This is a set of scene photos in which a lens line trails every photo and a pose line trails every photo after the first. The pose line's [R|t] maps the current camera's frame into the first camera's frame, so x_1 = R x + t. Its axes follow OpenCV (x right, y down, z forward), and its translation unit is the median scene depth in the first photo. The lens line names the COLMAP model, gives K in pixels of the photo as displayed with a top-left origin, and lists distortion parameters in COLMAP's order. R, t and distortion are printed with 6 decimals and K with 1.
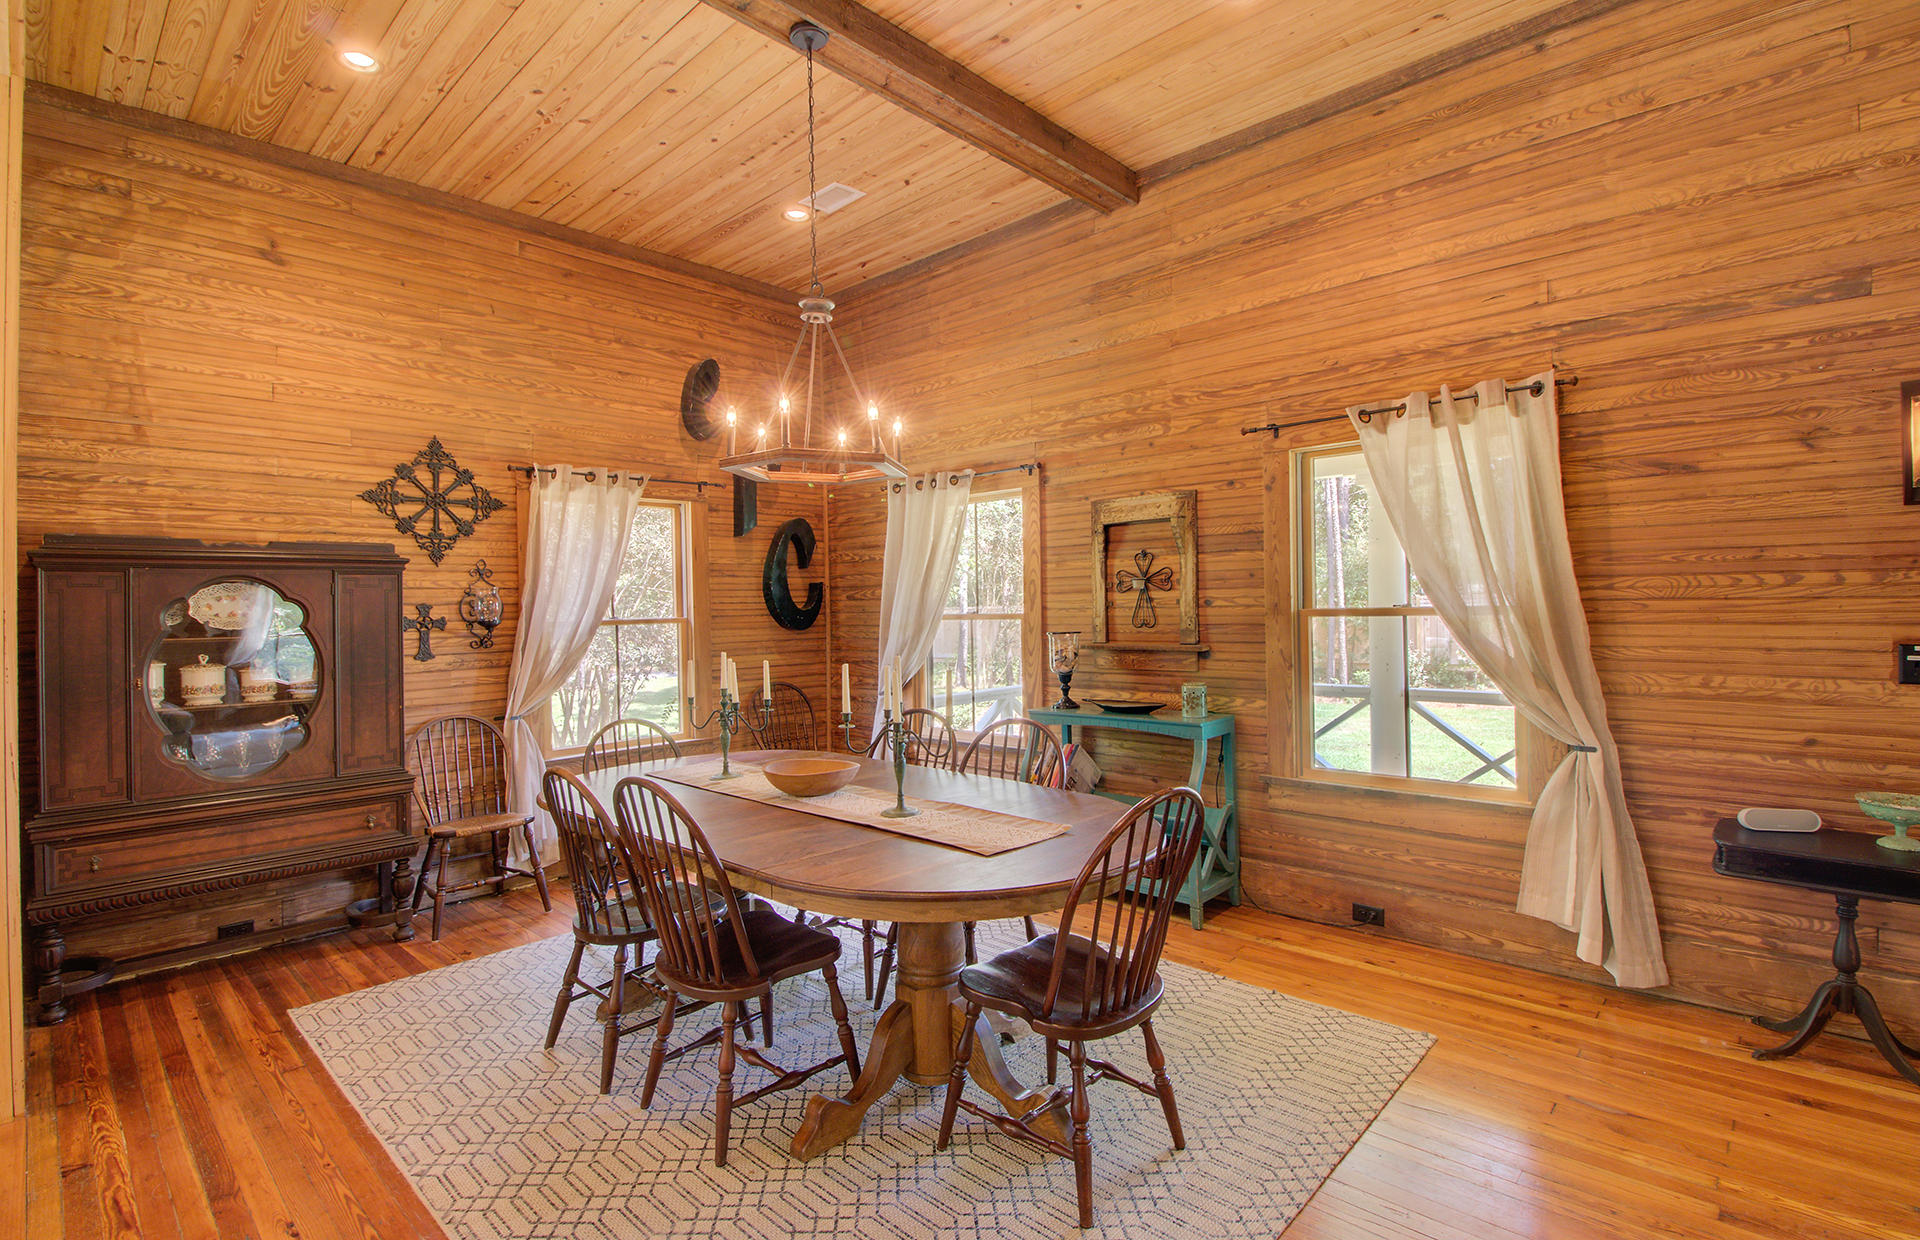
lens RADIAL K [[879.8, 0, 952.3], [0, 879.8, 606.1], [0, 0, 1]] dist [-0.000575, -0.009118]
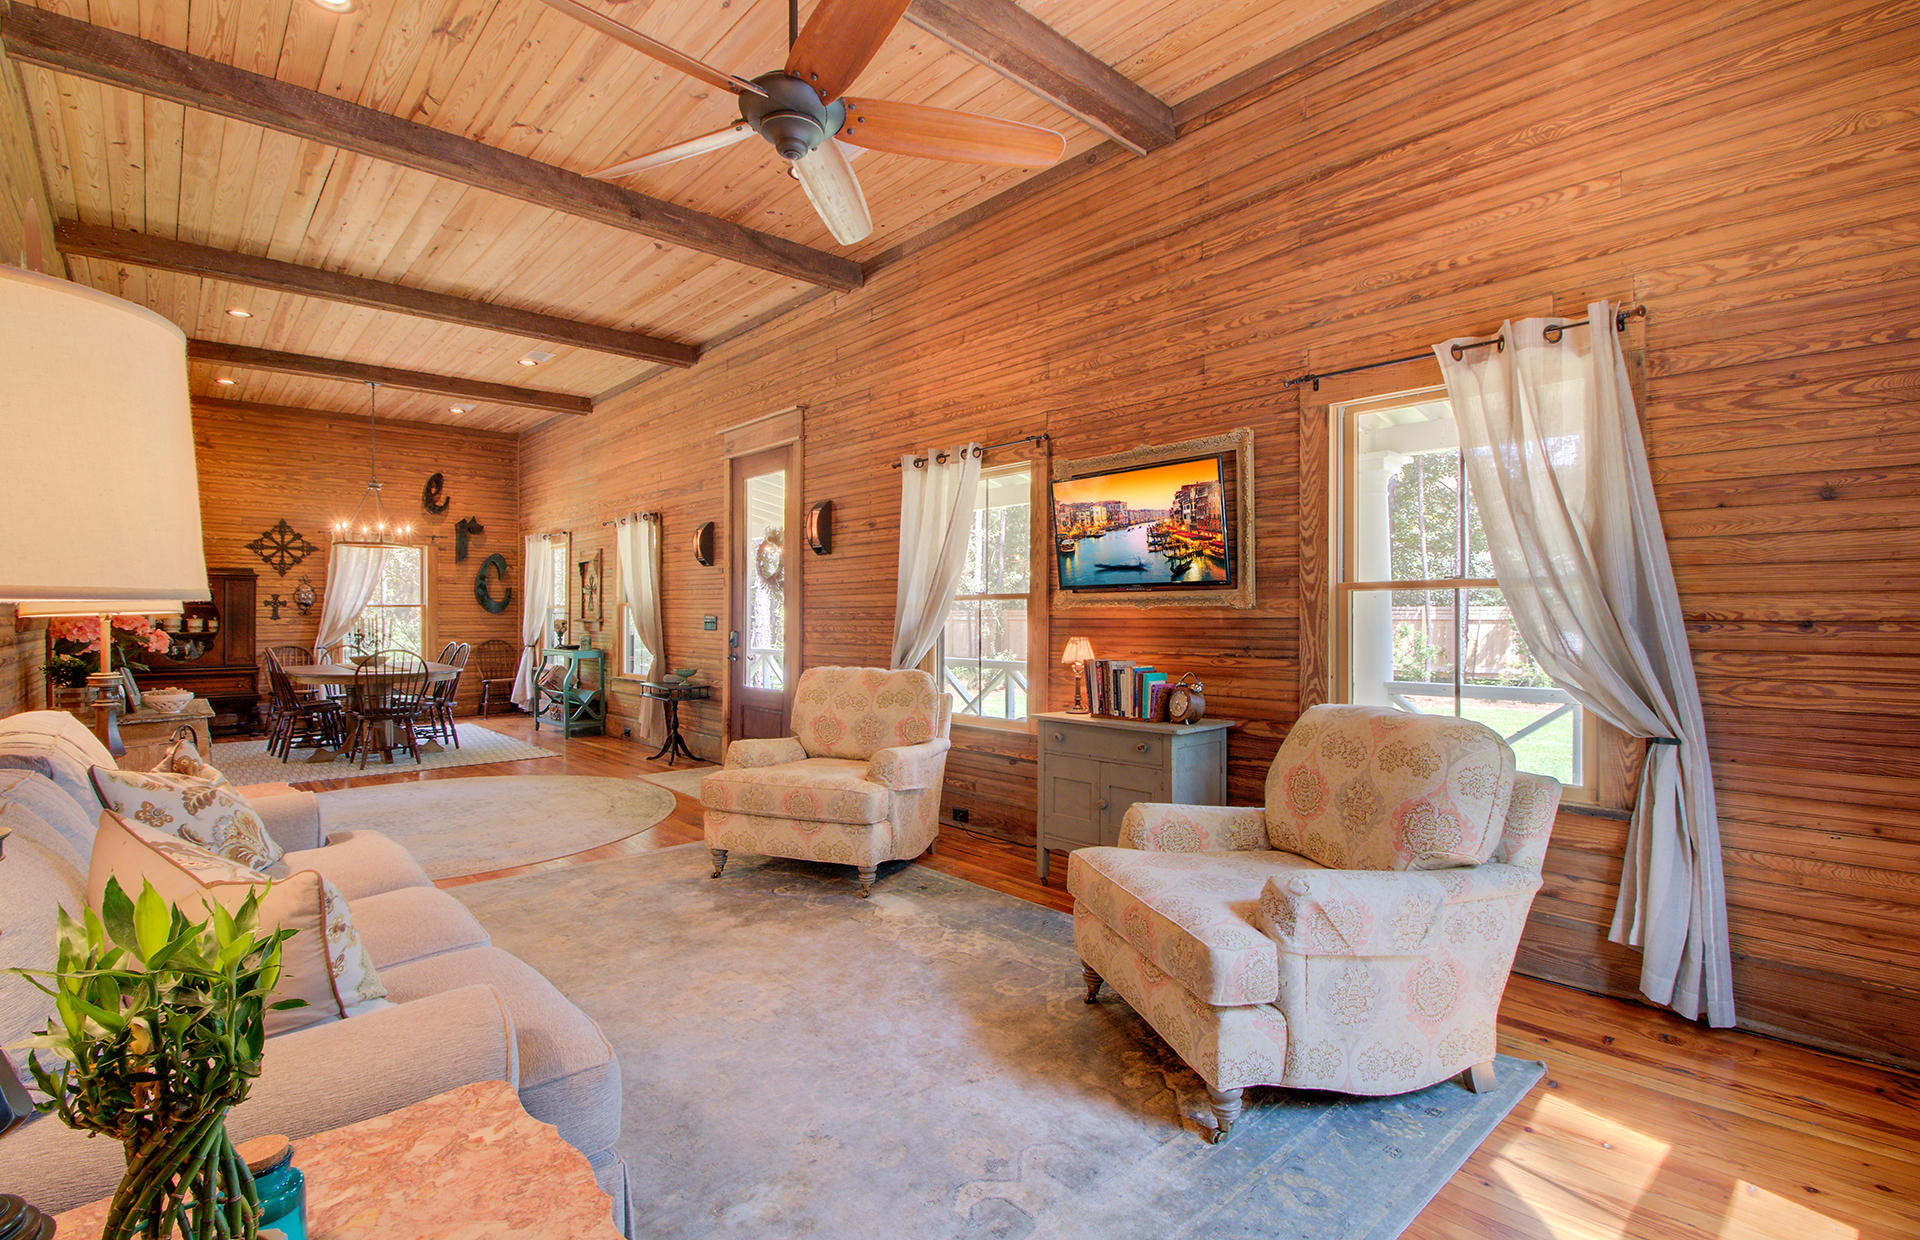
lens RADIAL K [[879.8, 0, 955.8], [0, 879.8, 611.0], [0, 0, 1]] dist [-0.000575, -0.009118]
pose [[0.996947, 0.019700, -0.075562, 1.421970], [-0.019975, 0.999796, -0.002890, 0.013249], [0.075489, 0.004391, 0.997137, -1.195195]]
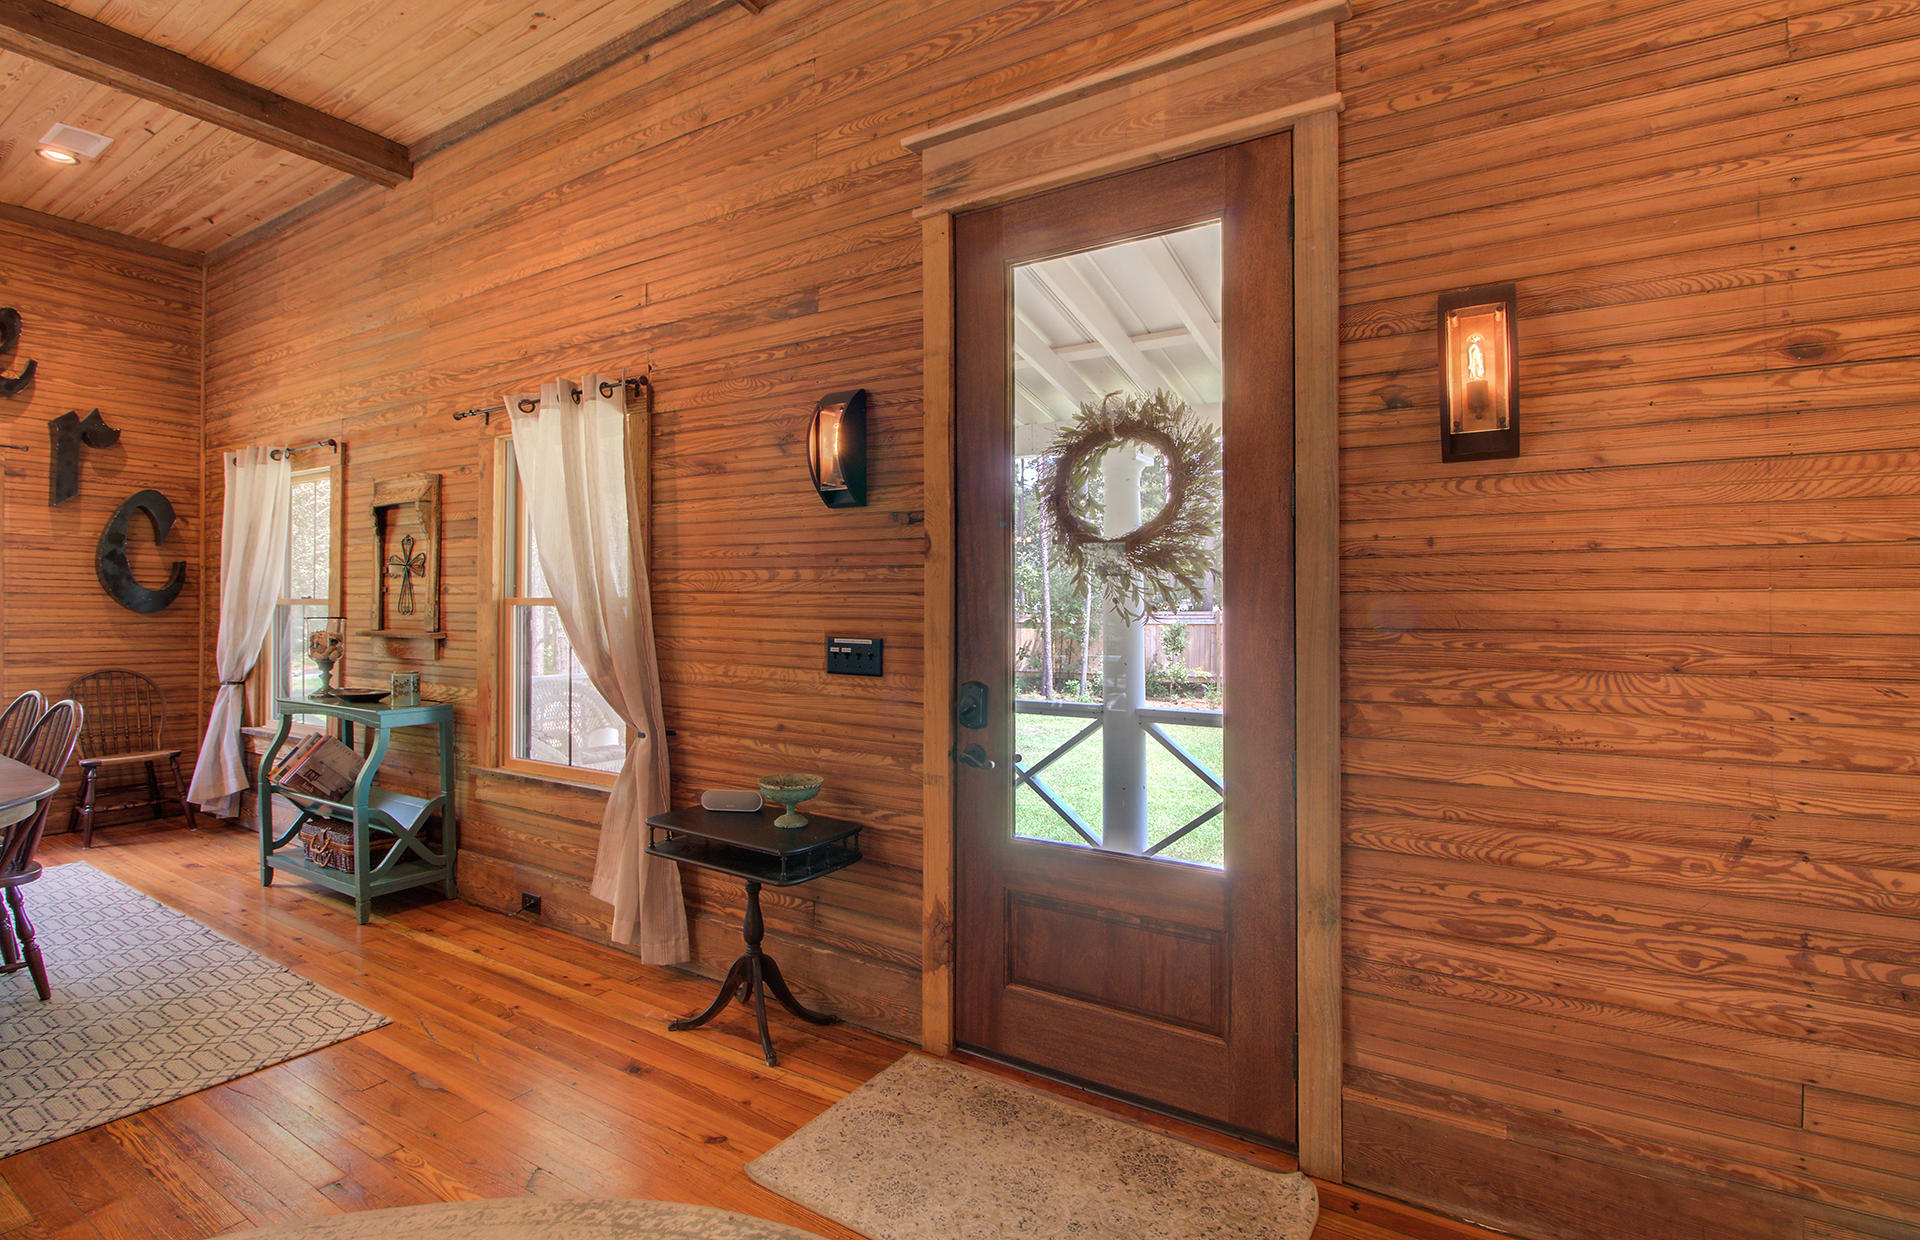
lens RADIAL K [[879.8, 0, 919.8], [0, 879.8, 605.4], [0, 0, 1]] dist [-0.000575, -0.009118]
pose [[0.981960, 0.030042, 0.186686, 0.670383], [-0.028872, 0.999543, -0.008988, 0.007497], [-0.186870, 0.003436, 0.982379, -0.065601]]
